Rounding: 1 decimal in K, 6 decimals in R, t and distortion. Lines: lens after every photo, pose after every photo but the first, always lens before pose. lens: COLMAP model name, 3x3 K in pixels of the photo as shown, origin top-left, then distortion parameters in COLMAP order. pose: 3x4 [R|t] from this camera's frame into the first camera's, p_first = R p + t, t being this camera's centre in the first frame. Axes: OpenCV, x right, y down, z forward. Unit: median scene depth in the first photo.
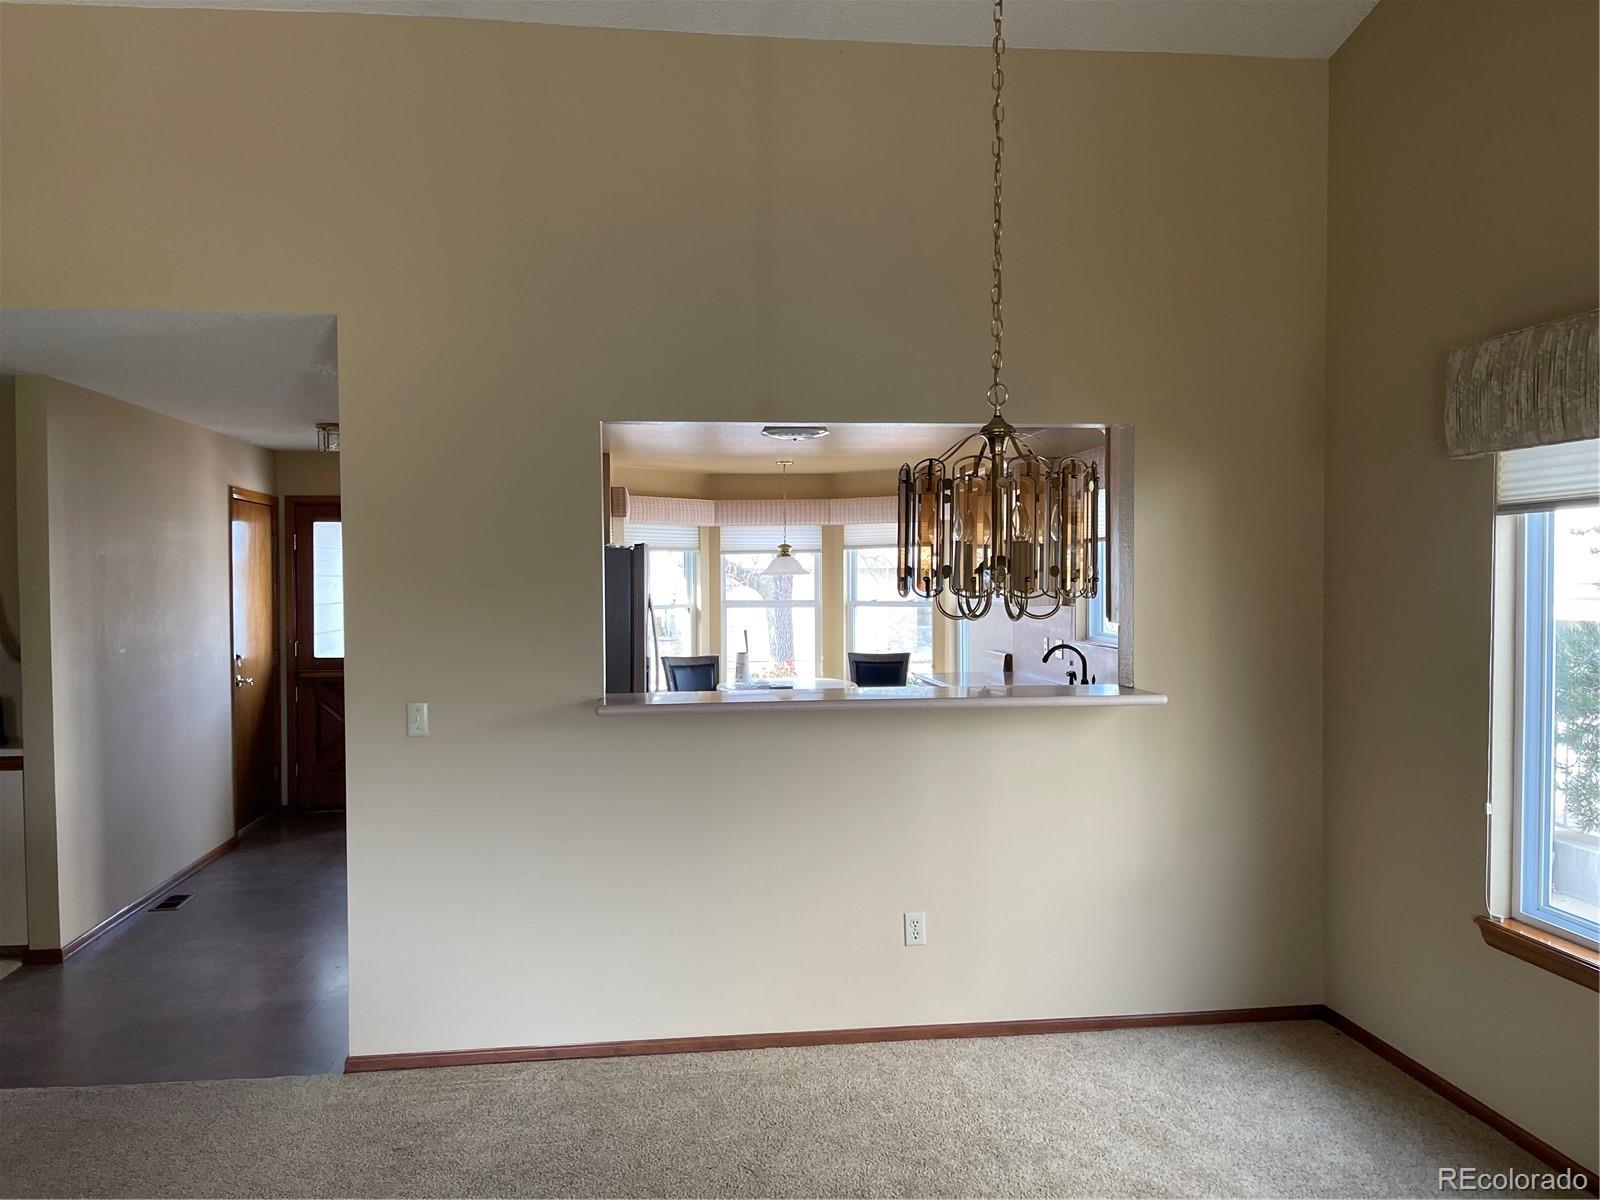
lens RADIAL K [[1215.6, 0, 795.1], [0, 1215.6, 600.7], [0, 0, 1]] dist [0.036711, -0.032898]
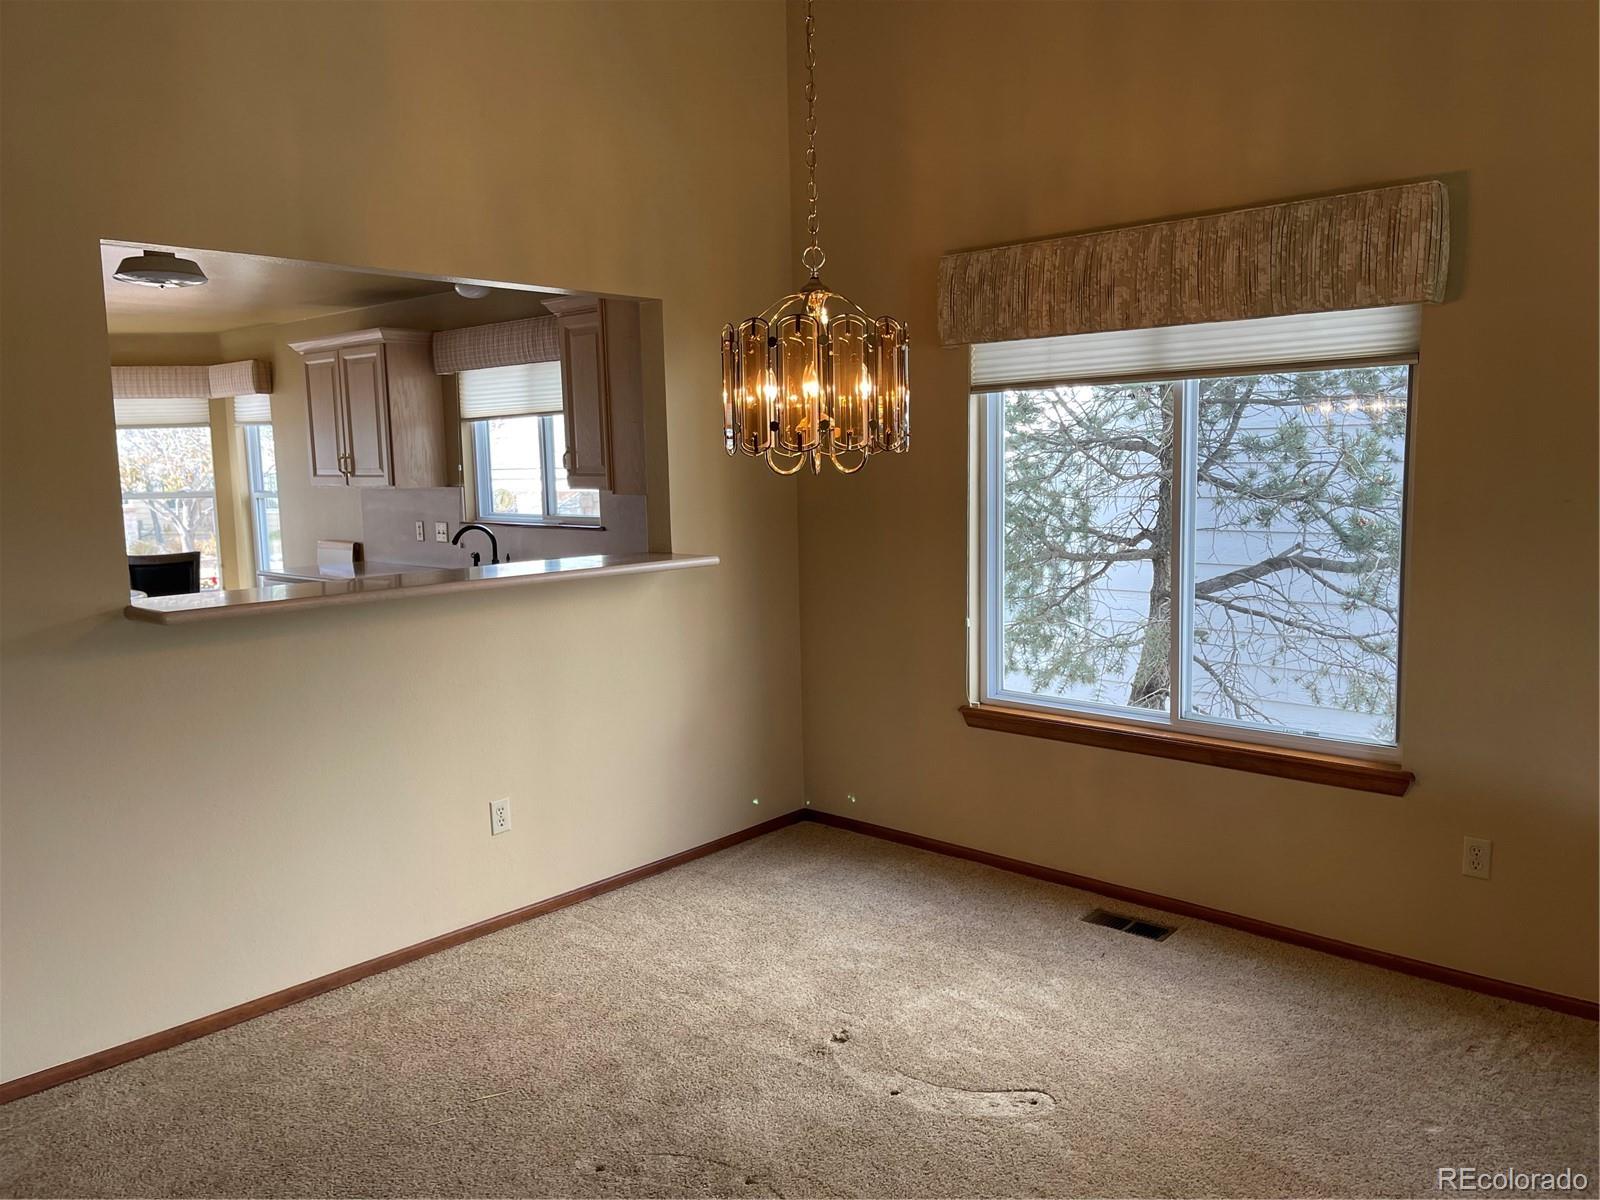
lens RADIAL K [[1215.6, 0, 800.8], [0, 1215.6, 593.1], [0, 0, 1]] dist [0.036711, -0.032898]
pose [[0.754093, -0.085388, 0.651193, -0.350154], [0.032755, 0.995168, 0.092561, 0.012175], [-0.655950, -0.048470, 0.753247, 0.129867]]
